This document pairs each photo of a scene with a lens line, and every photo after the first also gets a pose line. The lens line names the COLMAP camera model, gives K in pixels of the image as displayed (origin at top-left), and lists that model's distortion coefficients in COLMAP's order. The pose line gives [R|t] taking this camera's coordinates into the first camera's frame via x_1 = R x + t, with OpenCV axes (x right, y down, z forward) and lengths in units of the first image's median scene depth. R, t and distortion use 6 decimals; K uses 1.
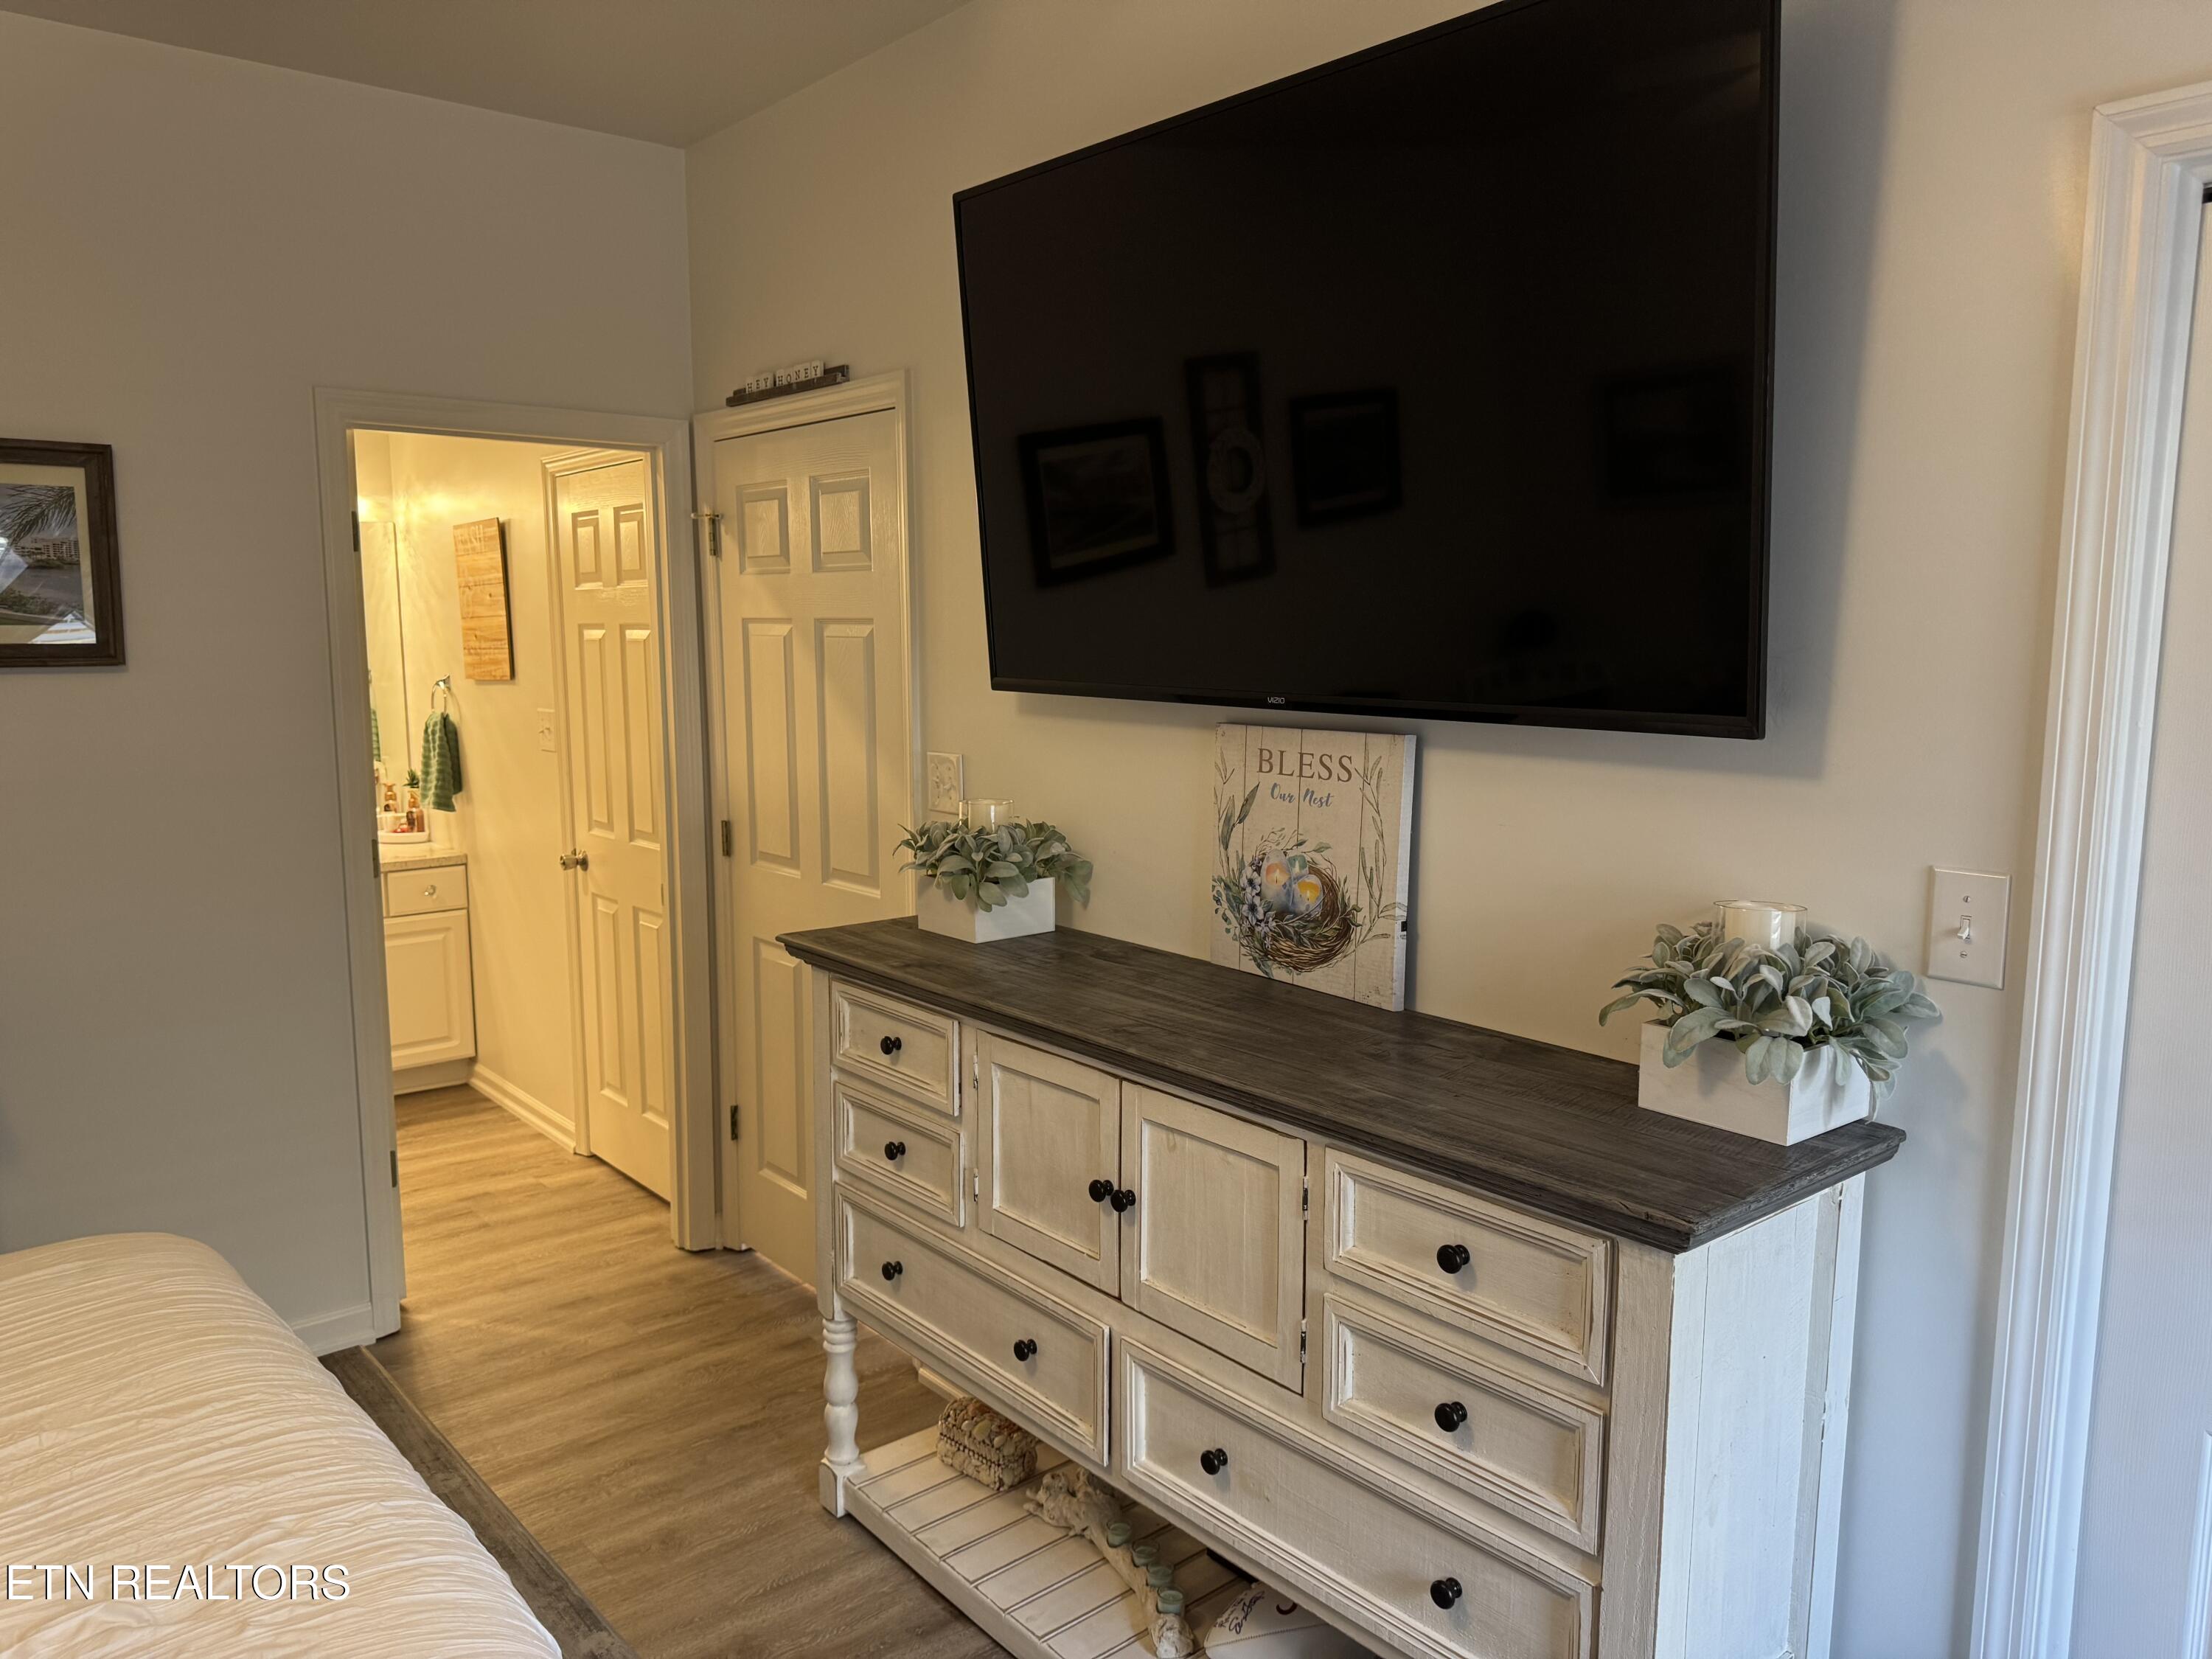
lens RADIAL K [[1520.7, 0, 1106.0], [0, 1520.7, 829.5], [0, 0, 1]] dist [0.001328, 0.000070]
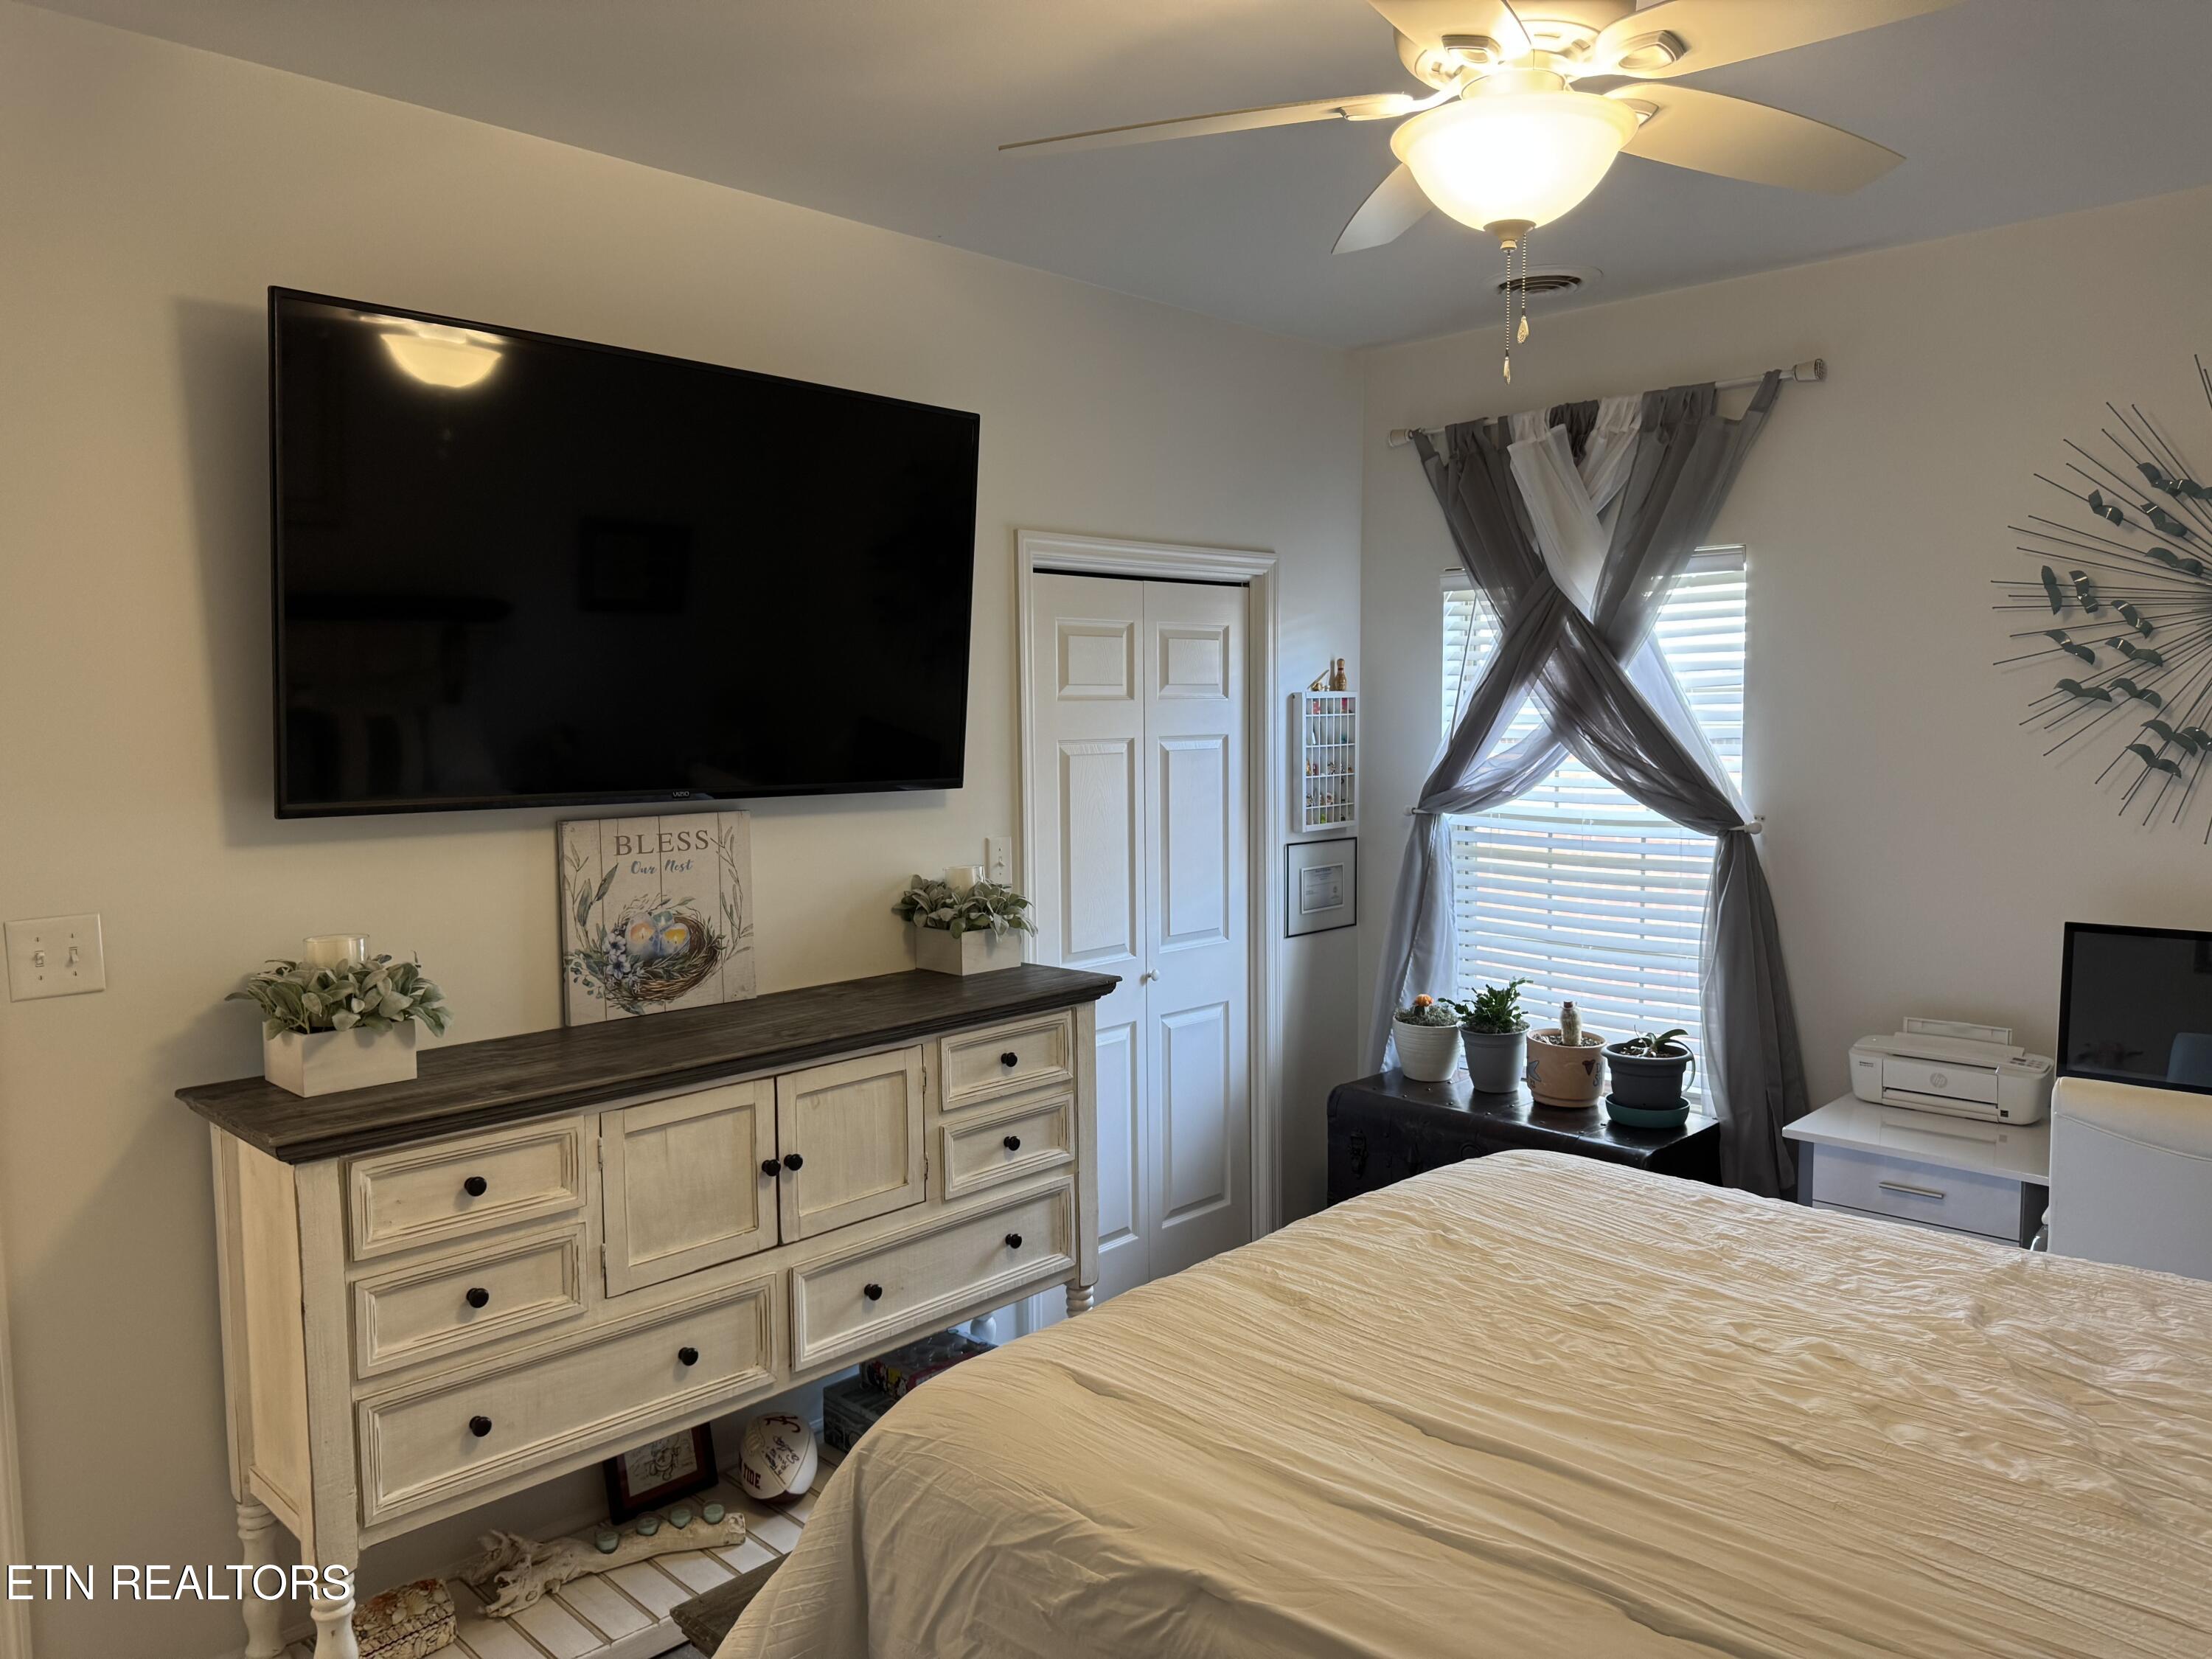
lens RADIAL K [[1557.3, 0, 1155.0], [0, 1557.3, 827.5], [0, 0, 1]] dist [0.044209, -0.055863]
pose [[-0.122964, -0.075530, 0.989533, -1.267110], [0.140010, 0.985806, 0.092644, -0.121497], [-0.982485, 0.149936, -0.110644, 0.726480]]
